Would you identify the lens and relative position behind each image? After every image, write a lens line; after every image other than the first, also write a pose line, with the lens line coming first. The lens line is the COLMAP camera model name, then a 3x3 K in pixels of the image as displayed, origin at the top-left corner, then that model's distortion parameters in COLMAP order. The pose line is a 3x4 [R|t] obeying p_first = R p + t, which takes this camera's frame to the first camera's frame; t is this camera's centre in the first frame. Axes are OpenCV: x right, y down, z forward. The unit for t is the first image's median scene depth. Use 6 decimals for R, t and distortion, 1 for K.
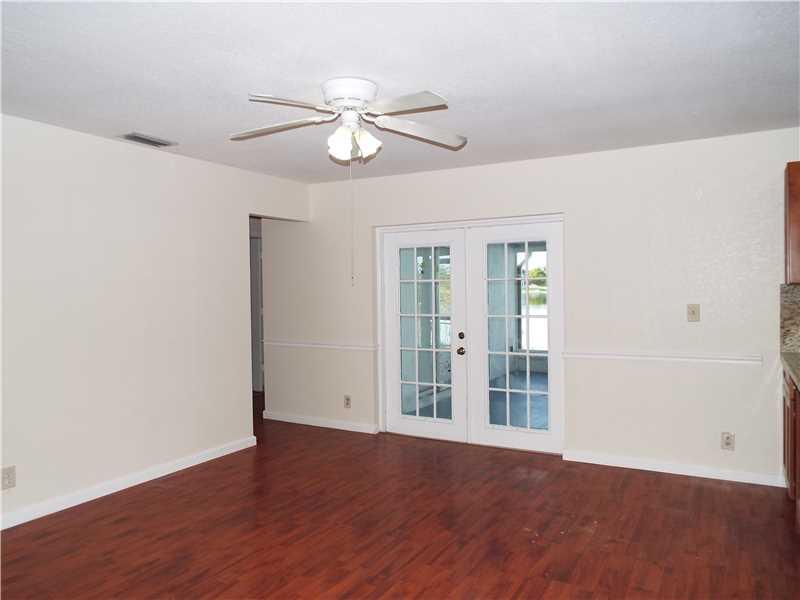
lens RADIAL K [[573.3, 0, 401.3], [0, 573.3, 300.3], [0, 0, 1]] dist [-0.011106, 0.009699]
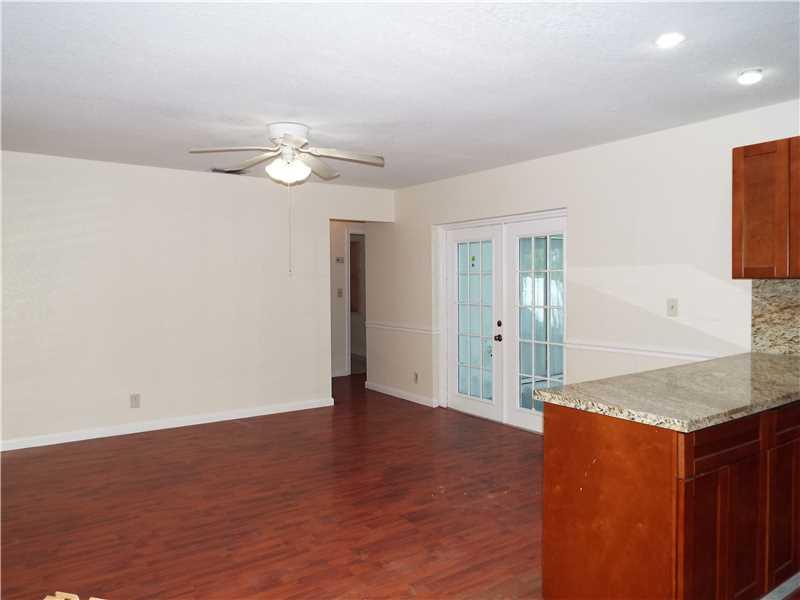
lens RADIAL K [[573.3, 0, 396.4], [0, 573.3, 296.6], [0, 0, 1]] dist [-0.011106, 0.009699]
pose [[0.903024, 0.021766, -0.429038, 0.542553], [-0.017024, 0.999744, 0.014889, -0.002721], [0.429252, -0.006141, 0.903164, -0.077640]]
